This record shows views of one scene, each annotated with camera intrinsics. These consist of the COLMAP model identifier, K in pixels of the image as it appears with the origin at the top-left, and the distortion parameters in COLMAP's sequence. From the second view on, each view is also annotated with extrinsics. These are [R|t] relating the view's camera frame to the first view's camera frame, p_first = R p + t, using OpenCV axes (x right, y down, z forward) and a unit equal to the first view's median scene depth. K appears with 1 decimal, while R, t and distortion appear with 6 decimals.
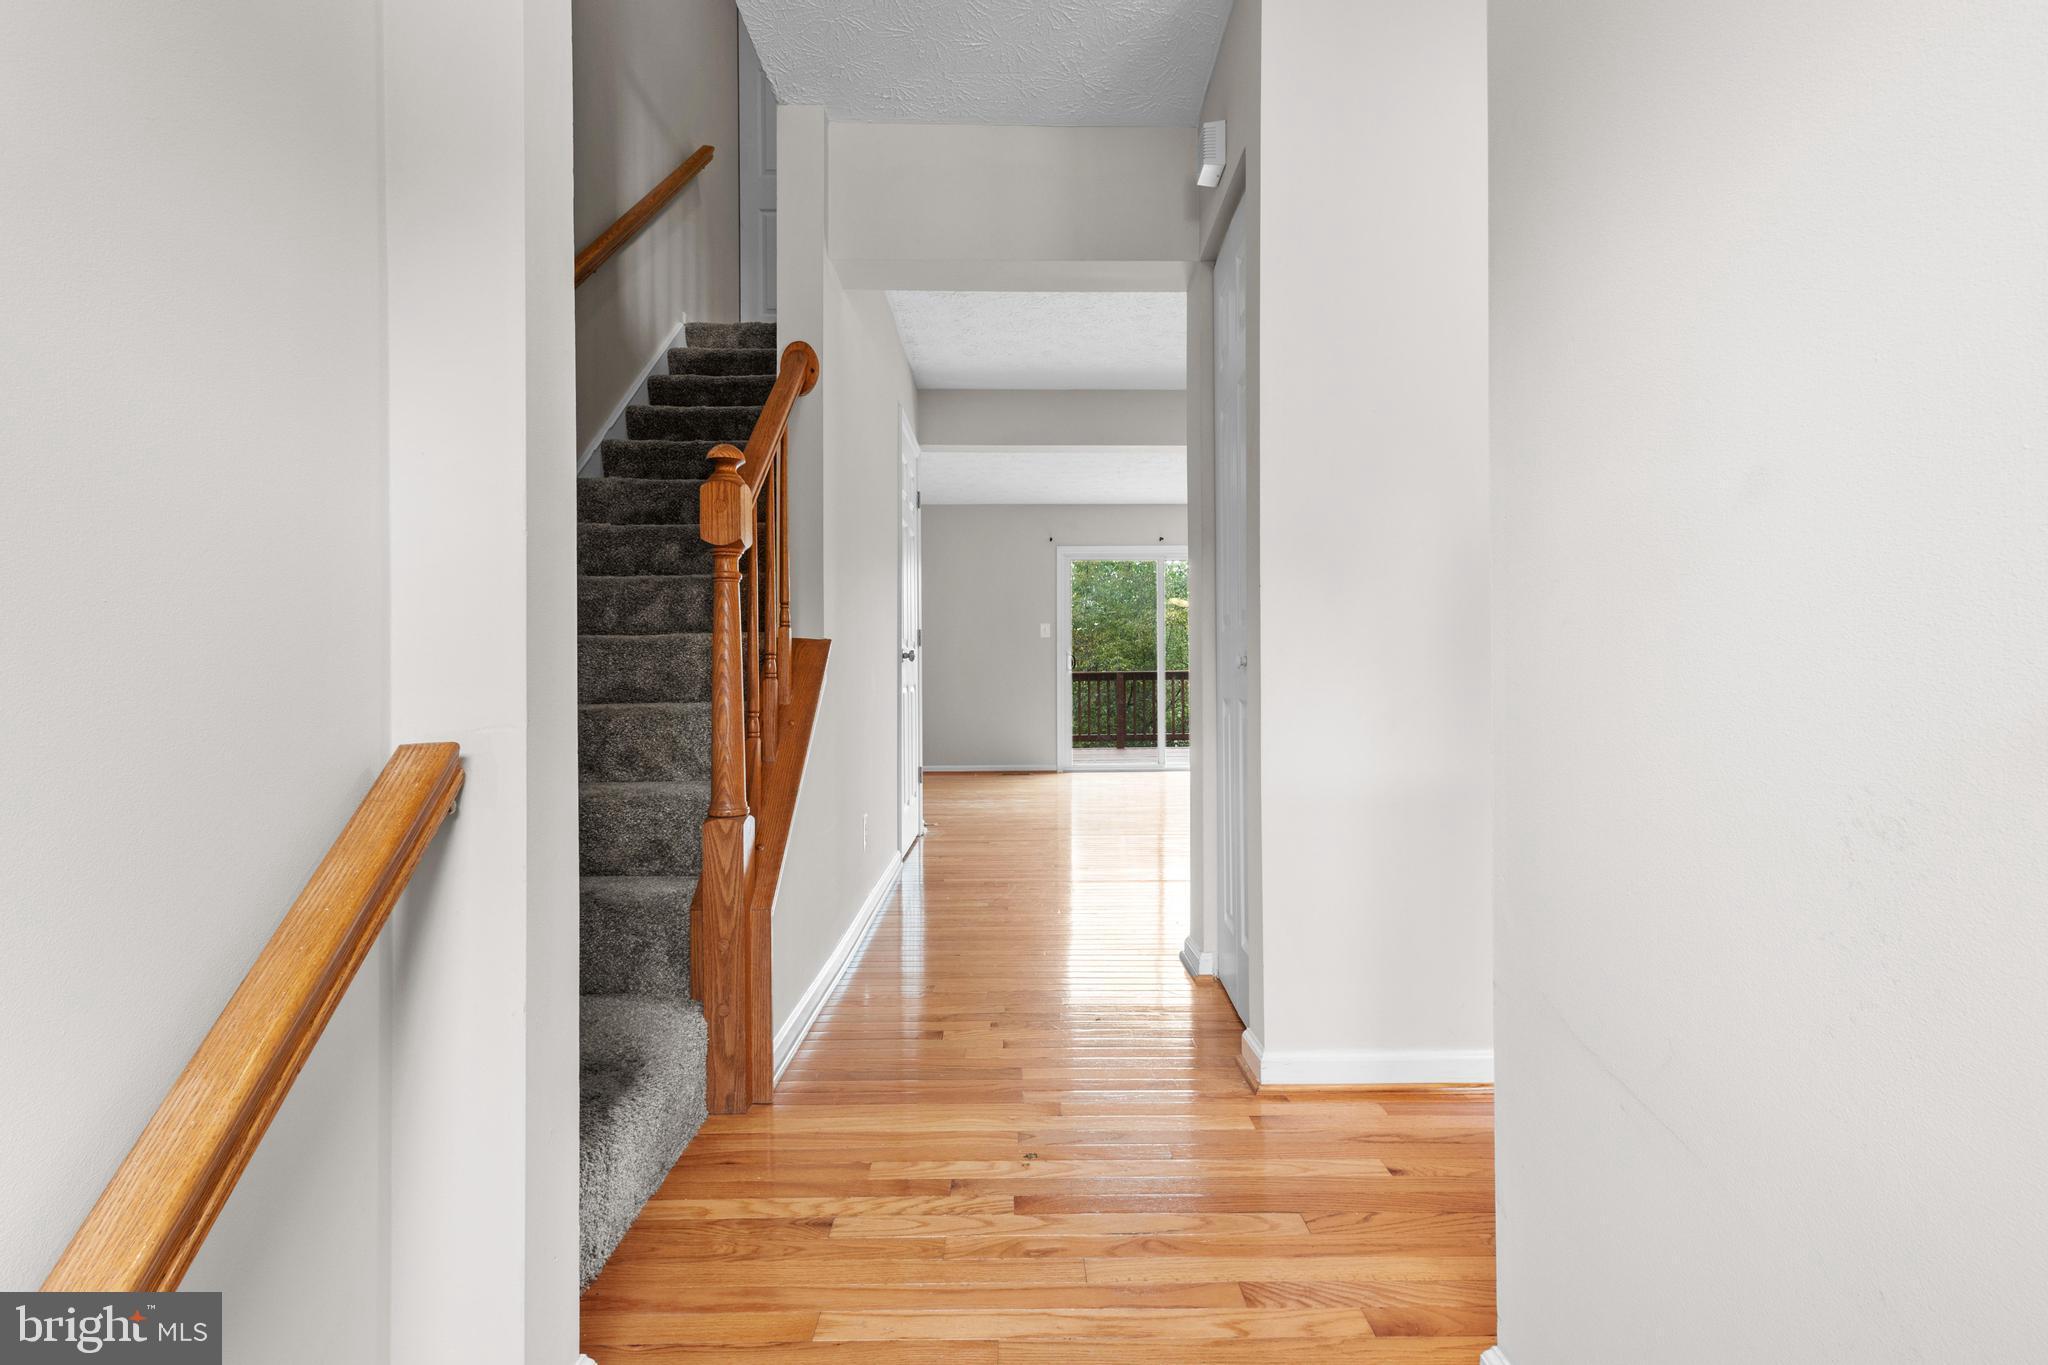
lens RADIAL K [[957.9, 0, 1031.0], [0, 957.9, 673.4], [0, 0, 1]] dist [0.015584, -0.002710]
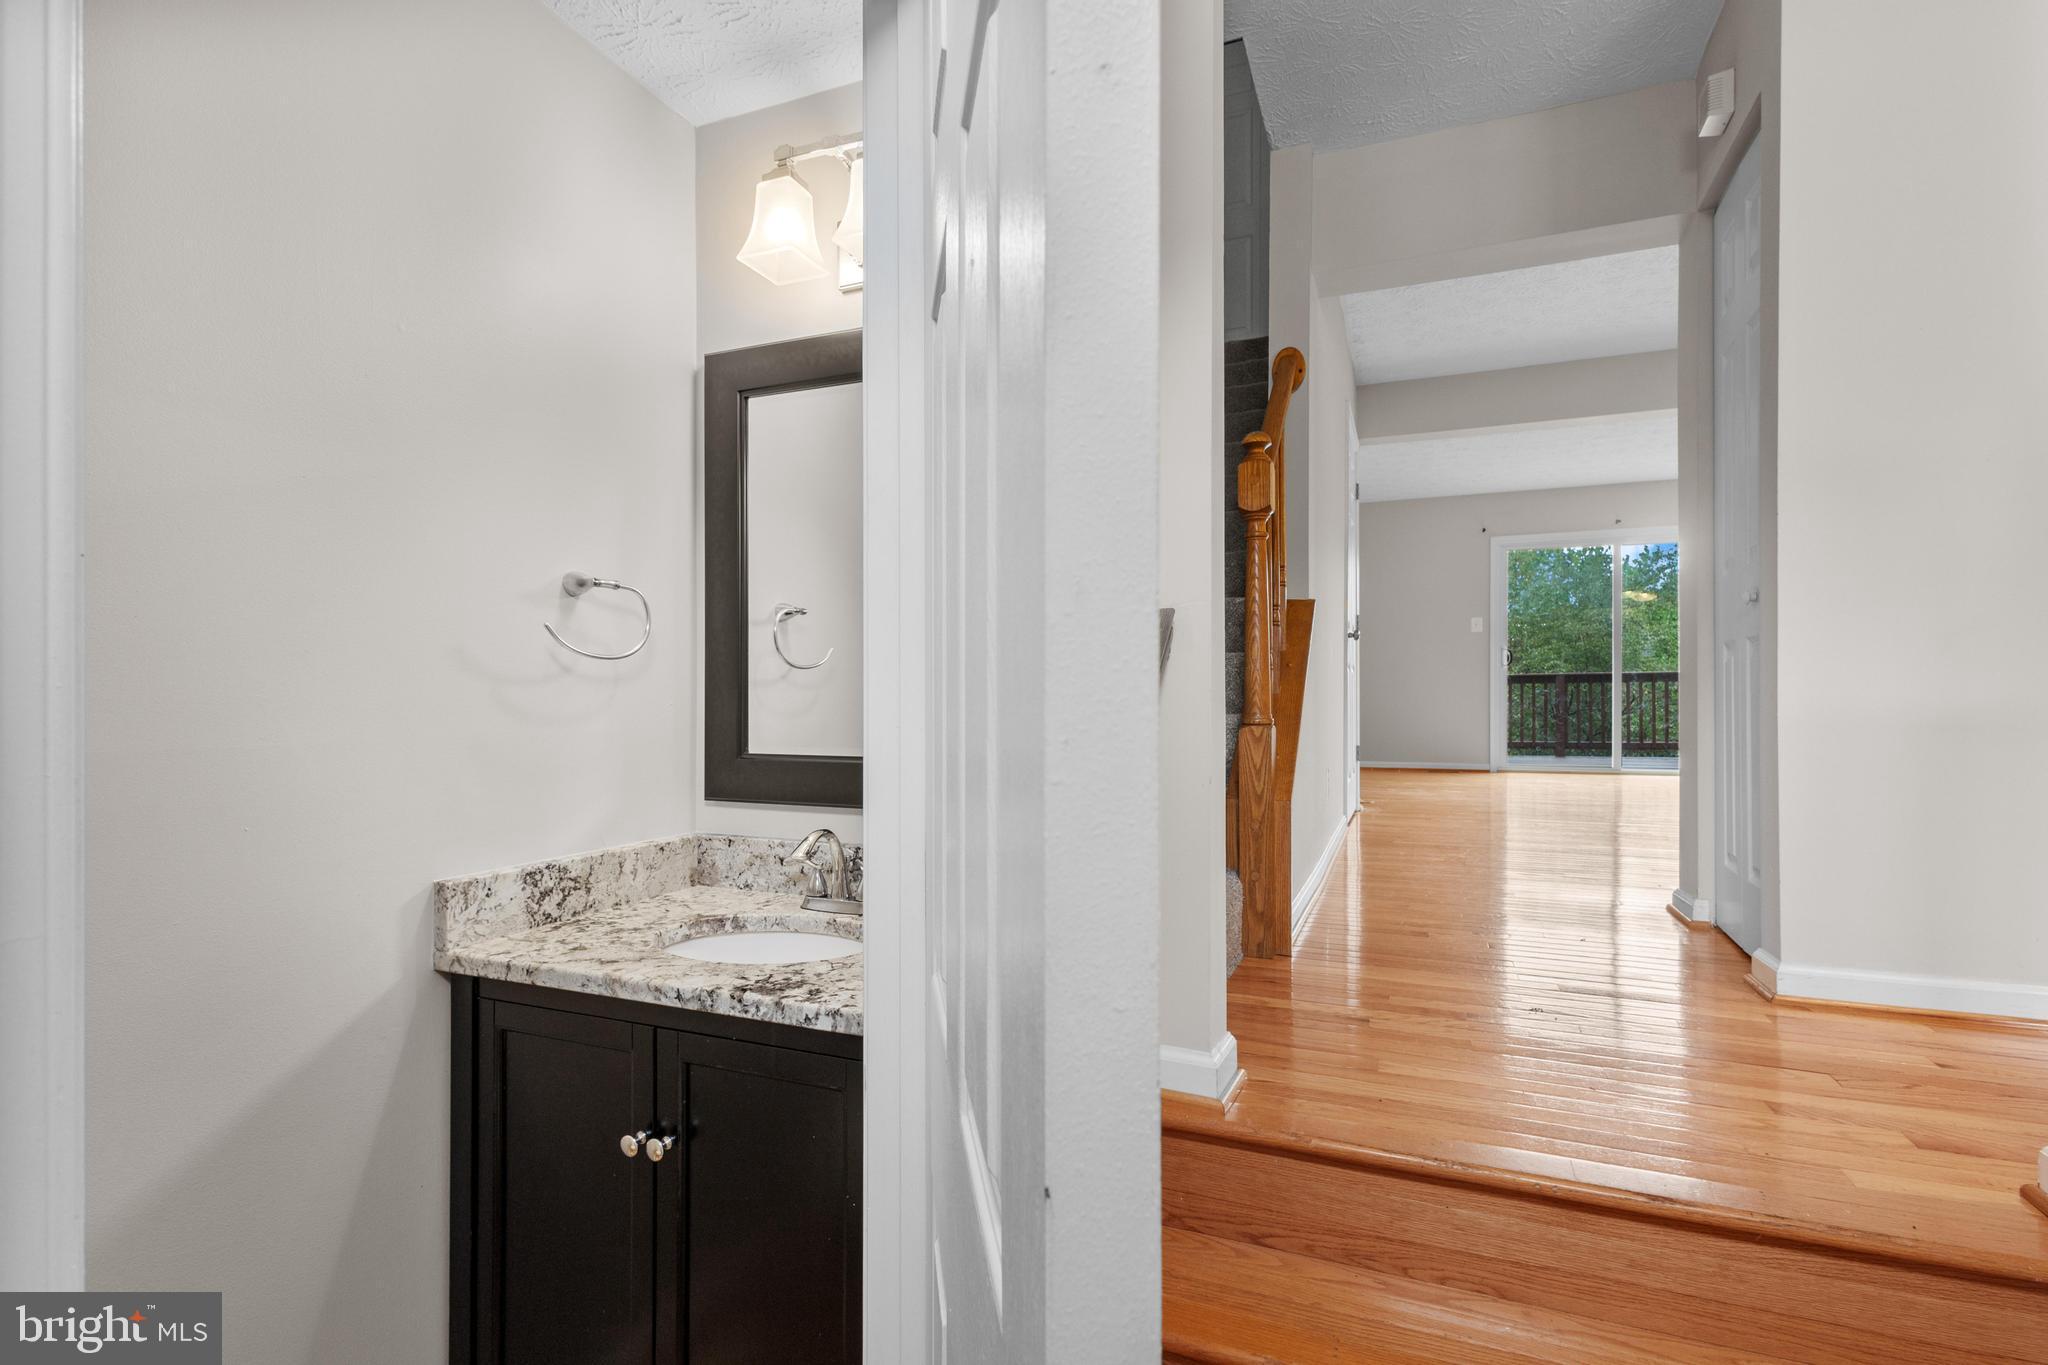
lens RADIAL K [[957.9, 0, 1023.9], [0, 957.9, 693.2], [0, 0, 1]] dist [0.015584, -0.002710]
pose [[0.919577, 0.003500, -0.392893, -0.074397], [-0.003836, 0.999993, -0.000071, 0.079229], [0.392890, 0.001573, 0.919584, -0.210500]]
